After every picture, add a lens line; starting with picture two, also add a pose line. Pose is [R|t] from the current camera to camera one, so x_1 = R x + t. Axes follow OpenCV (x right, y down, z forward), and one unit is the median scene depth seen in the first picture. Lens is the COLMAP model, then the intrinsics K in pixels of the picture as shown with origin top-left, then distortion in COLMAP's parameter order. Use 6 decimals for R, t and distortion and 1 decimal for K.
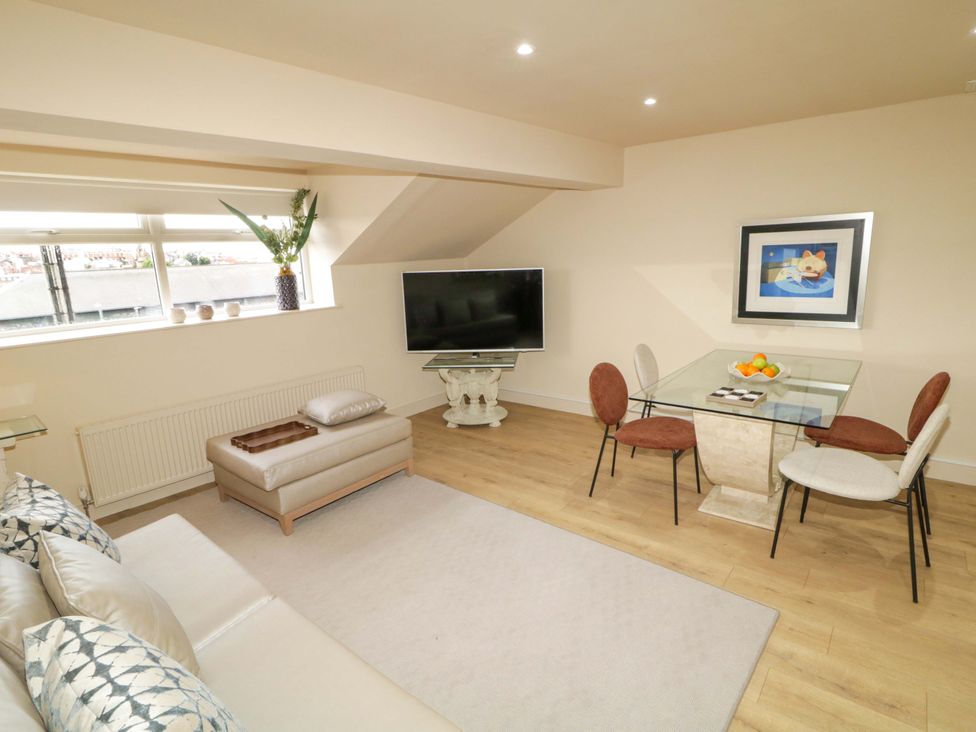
lens RADIAL K [[524.0, 0, 492.9], [0, 524.0, 359.3], [0, 0, 1]] dist [-0.000876, -0.001137]
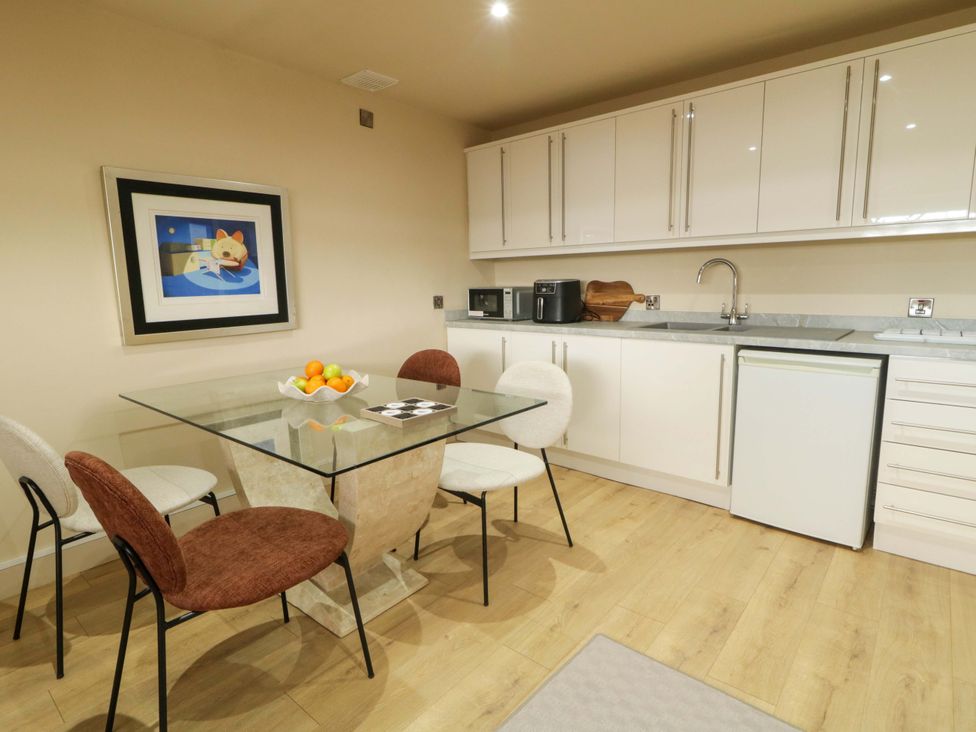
lens RADIAL K [[524.0, 0, 492.9], [0, 524.0, 359.3], [0, 0, 1]] dist [-0.000876, -0.001137]
pose [[0.023193, -0.114455, 0.993158, -0.127683], [0.218523, 0.969983, 0.106681, -0.032158], [-0.975556, 0.214554, 0.047508, 0.674934]]
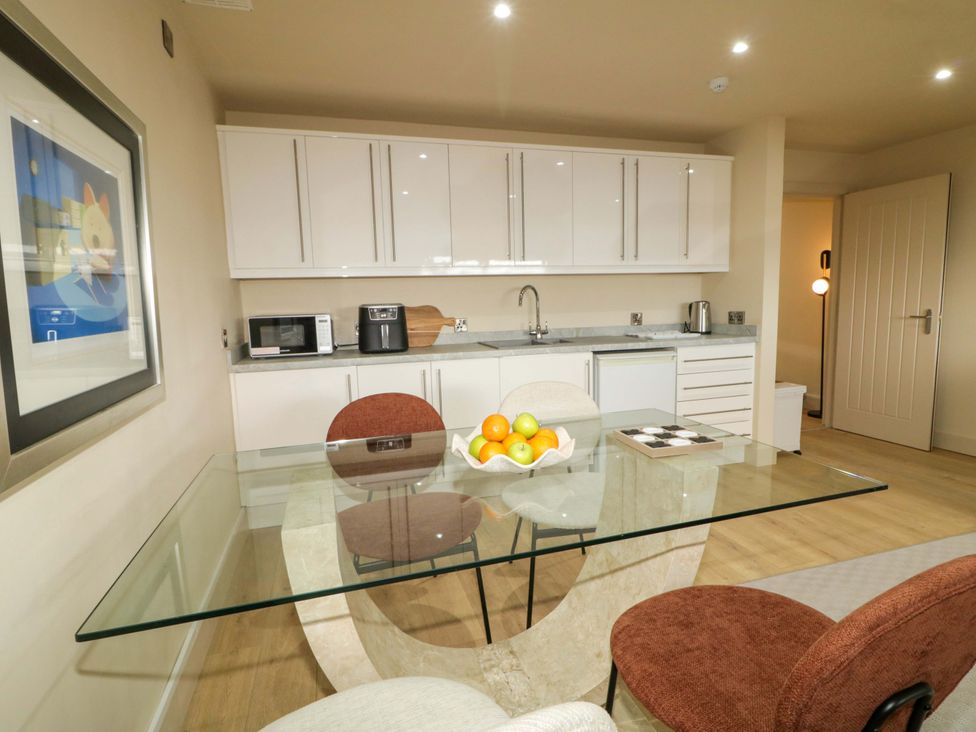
lens RADIAL K [[524.0, 0, 492.9], [0, 524.0, 359.3], [0, 0, 1]] dist [-0.000876, -0.001137]
pose [[-0.831458, -0.004846, 0.555567, 0.236643], [0.166093, 0.952065, 0.256878, -0.155569], [-0.530181, 0.305859, -0.790796, 1.209712]]
